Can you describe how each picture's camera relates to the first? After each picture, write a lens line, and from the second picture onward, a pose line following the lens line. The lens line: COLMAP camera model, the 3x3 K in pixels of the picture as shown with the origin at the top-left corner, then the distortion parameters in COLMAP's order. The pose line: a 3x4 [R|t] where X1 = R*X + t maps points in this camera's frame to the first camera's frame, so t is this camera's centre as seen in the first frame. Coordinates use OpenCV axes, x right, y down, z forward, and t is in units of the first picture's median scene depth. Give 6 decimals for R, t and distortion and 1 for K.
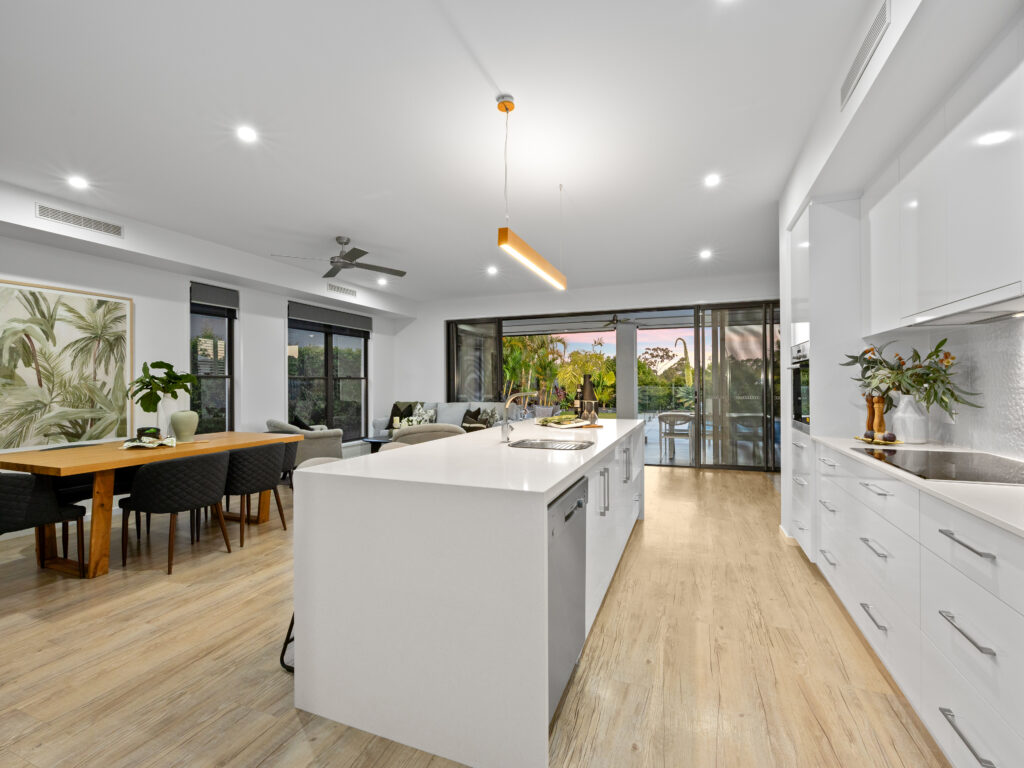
lens RADIAL K [[455.8, 0, 534.4], [0, 455.8, 382.2], [0, 0, 1]] dist [-0.002222, -0.000252]
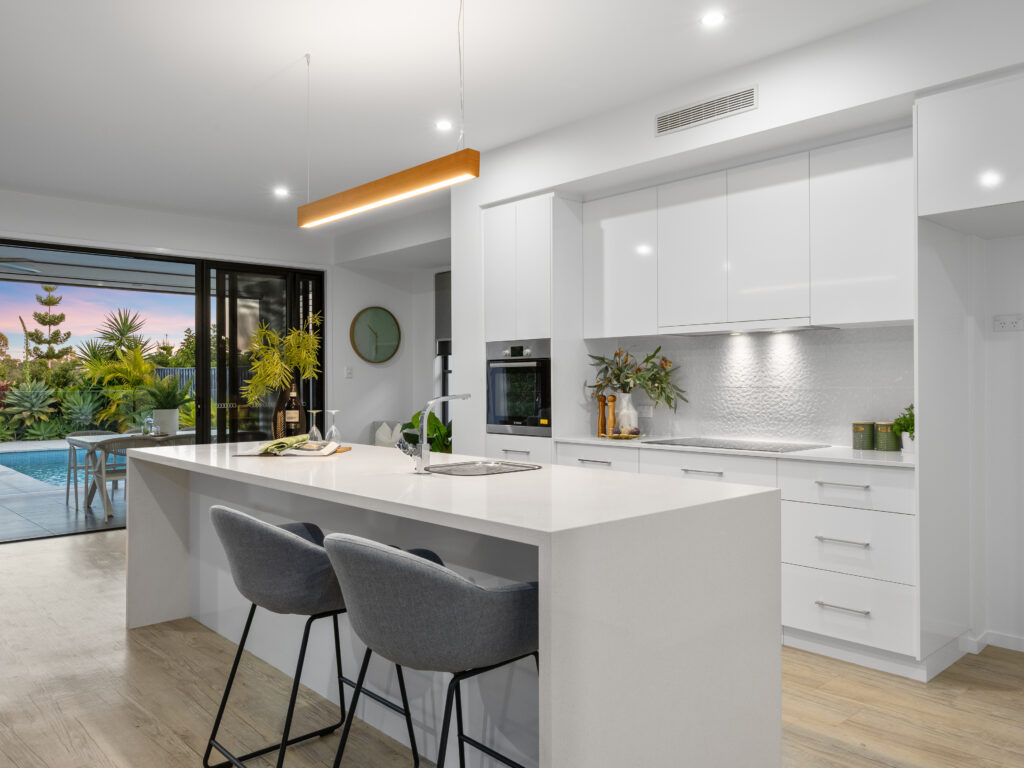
lens RADIAL K [[749.4, 0, 496.4], [0, 749.4, 380.7], [0, 0, 1]] dist [-0.013301, 0.004195]
pose [[0.464308, 0.004929, 0.885660, -0.592222], [-0.001523, 0.999987, -0.004767, 0.003248], [-0.885672, 0.000865, 0.464310, 0.263244]]
